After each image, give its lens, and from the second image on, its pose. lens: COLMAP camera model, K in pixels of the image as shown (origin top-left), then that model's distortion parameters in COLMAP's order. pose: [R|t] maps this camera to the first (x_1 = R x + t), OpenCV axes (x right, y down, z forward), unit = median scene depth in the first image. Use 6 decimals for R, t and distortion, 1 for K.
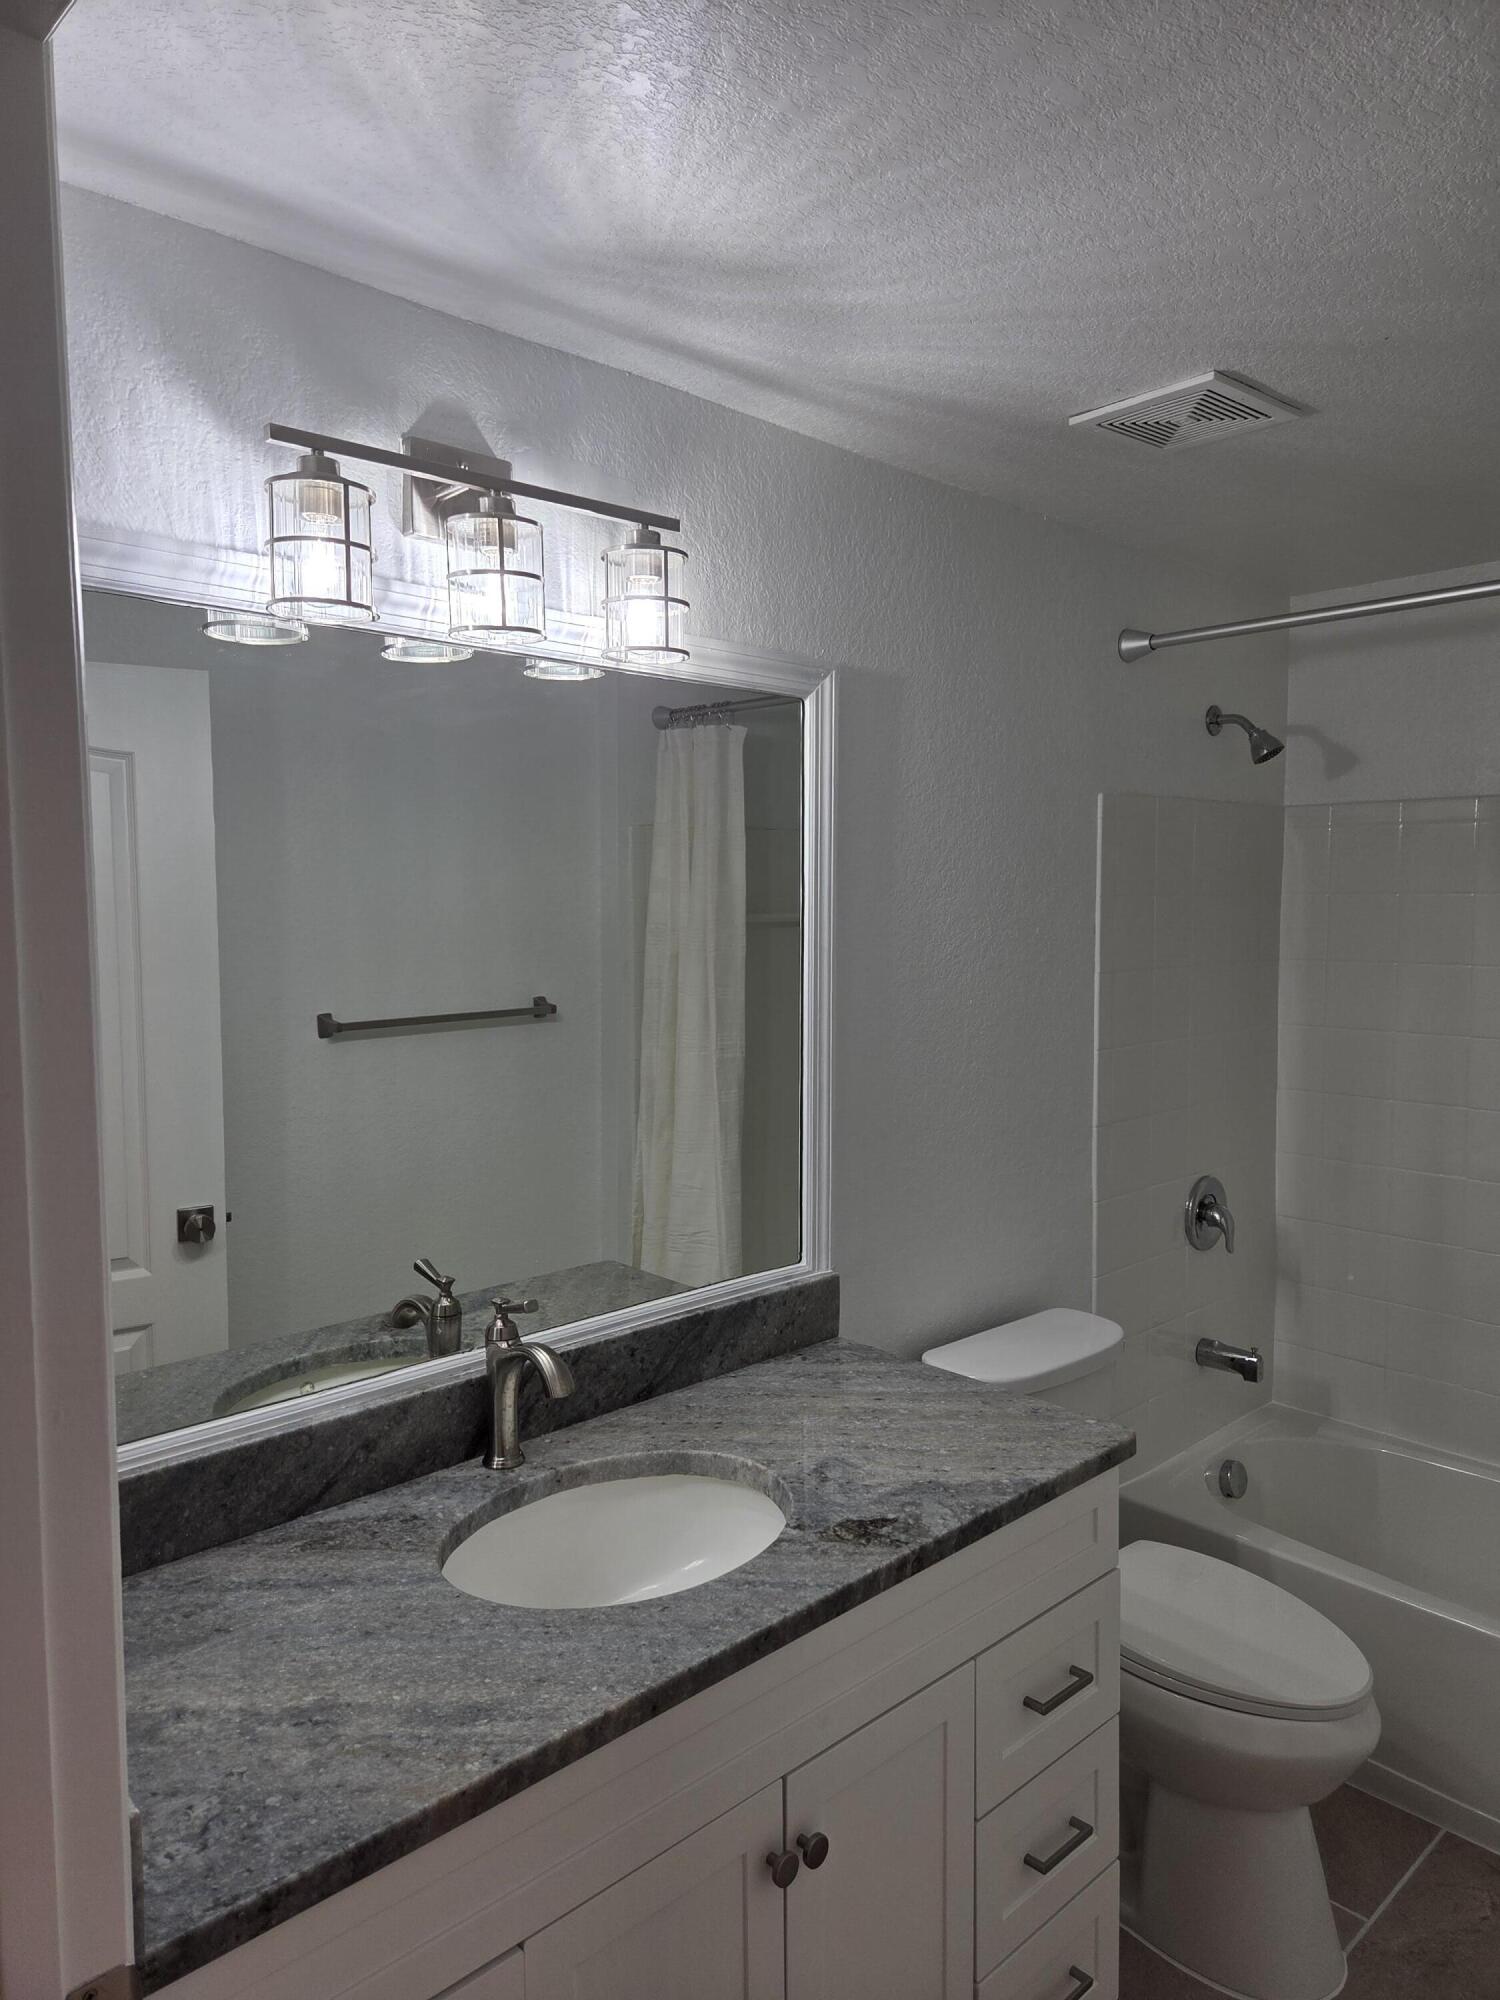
lens RADIAL K [[1347.8, 0, 736.1], [0, 1347.8, 1012.7], [0, 0, 1]] dist [0.069536, -0.055689]
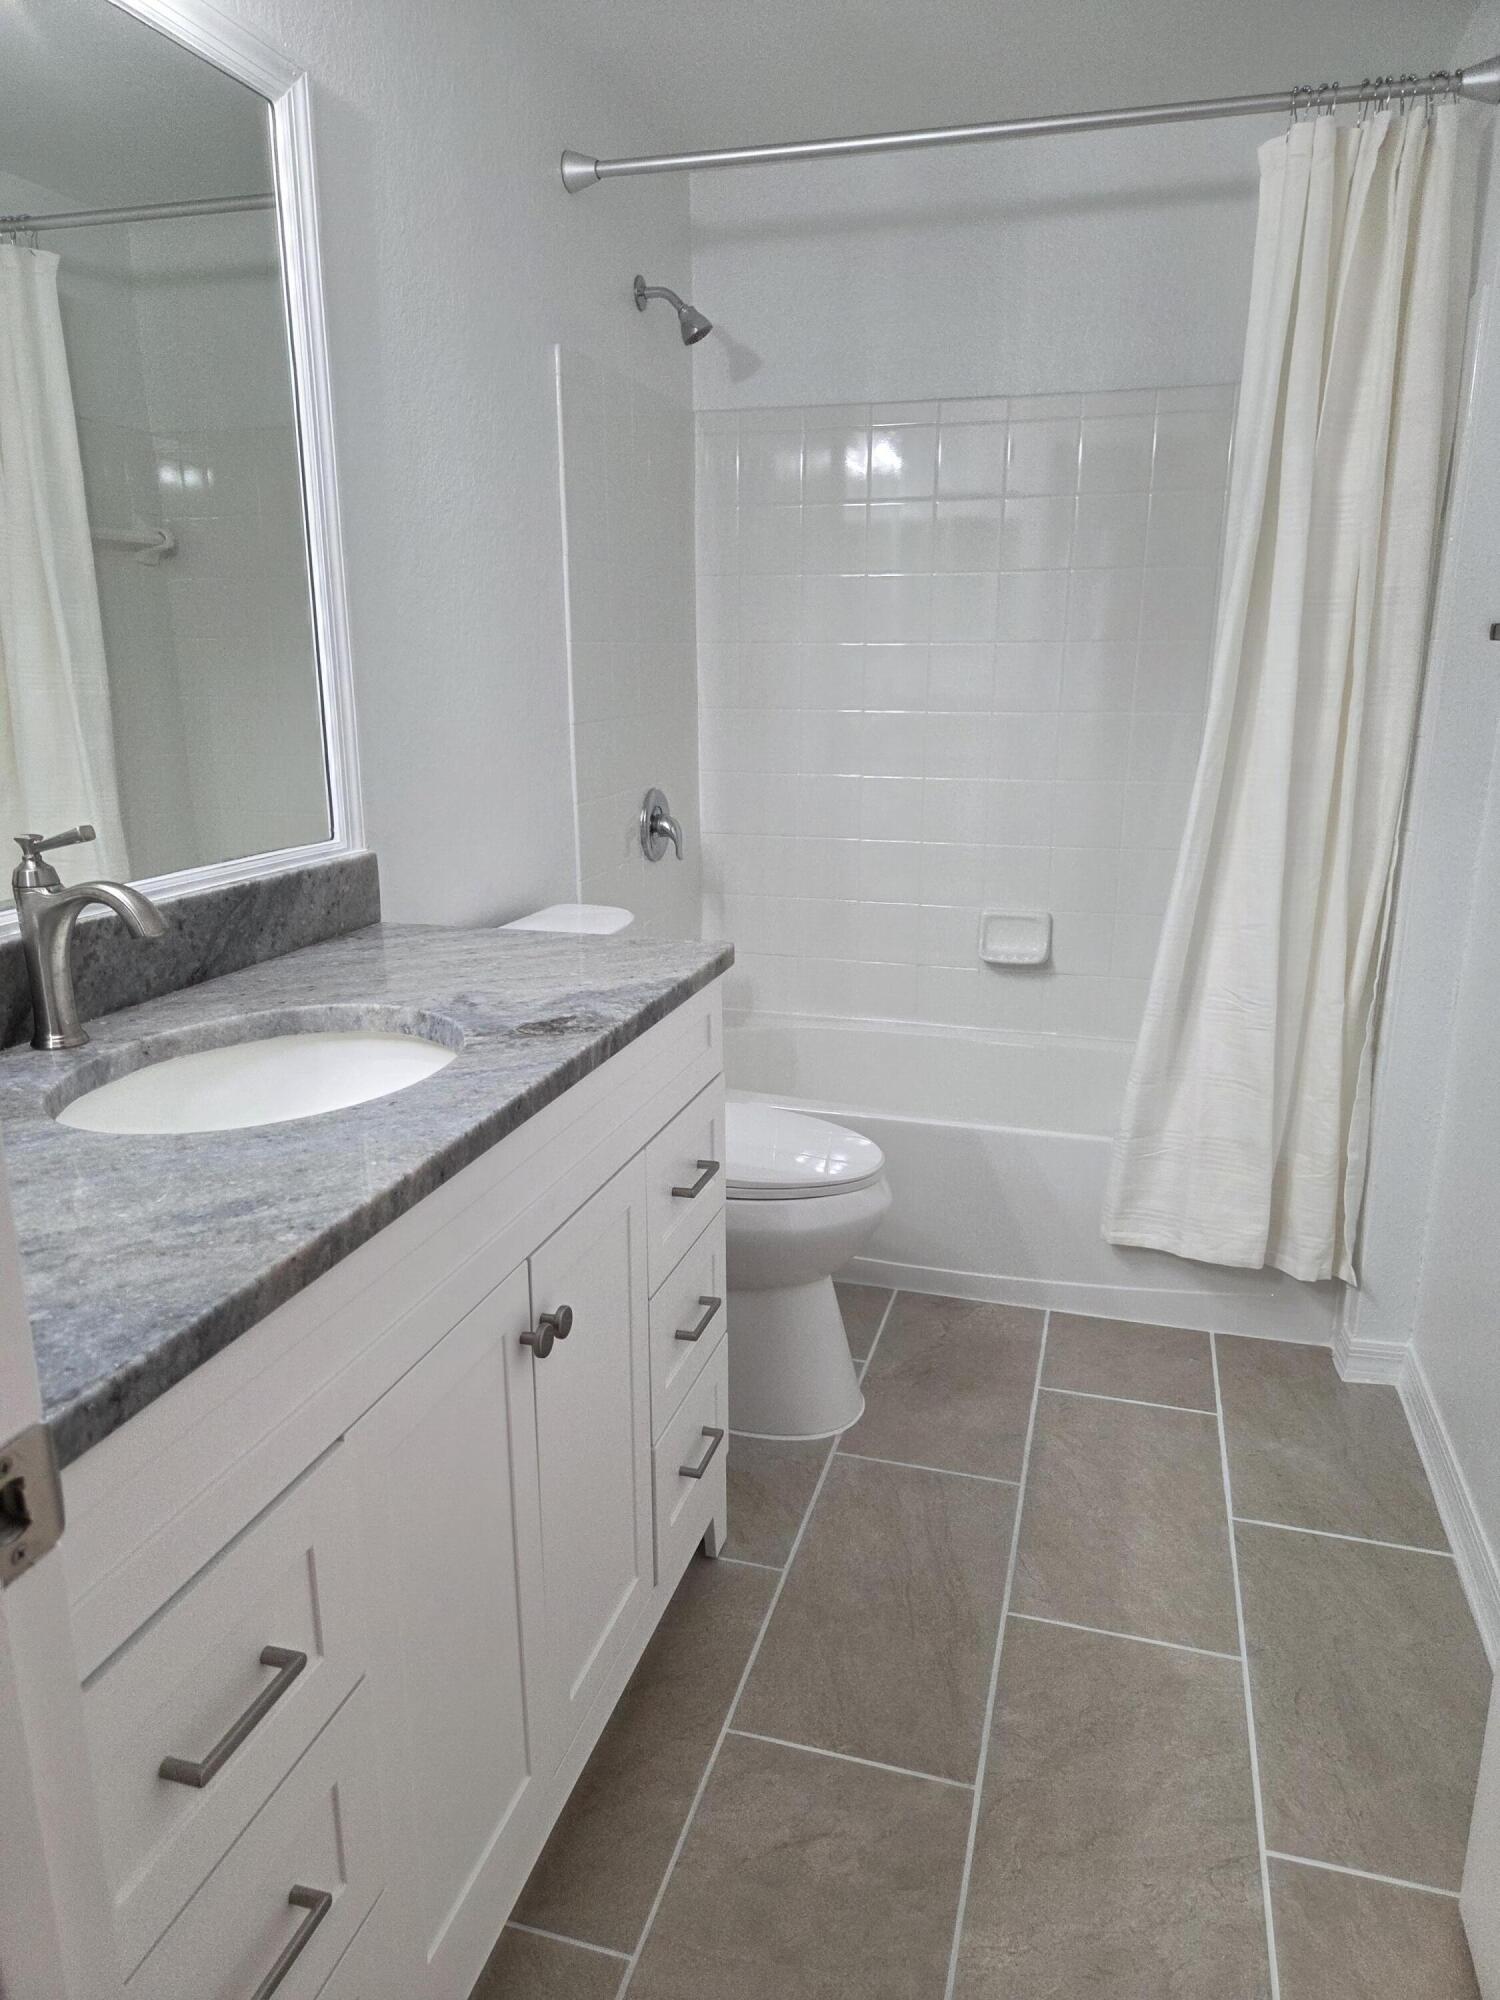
lens RADIAL K [[1347.8, 0, 730.3], [0, 1347.8, 1046.3], [0, 0, 1]] dist [0.069536, -0.055689]
pose [[0.862409, -0.131340, 0.488876, -0.225333], [0.034071, 0.978625, 0.202811, 0.185315], [-0.505063, -0.158249, 0.848450, 0.130545]]
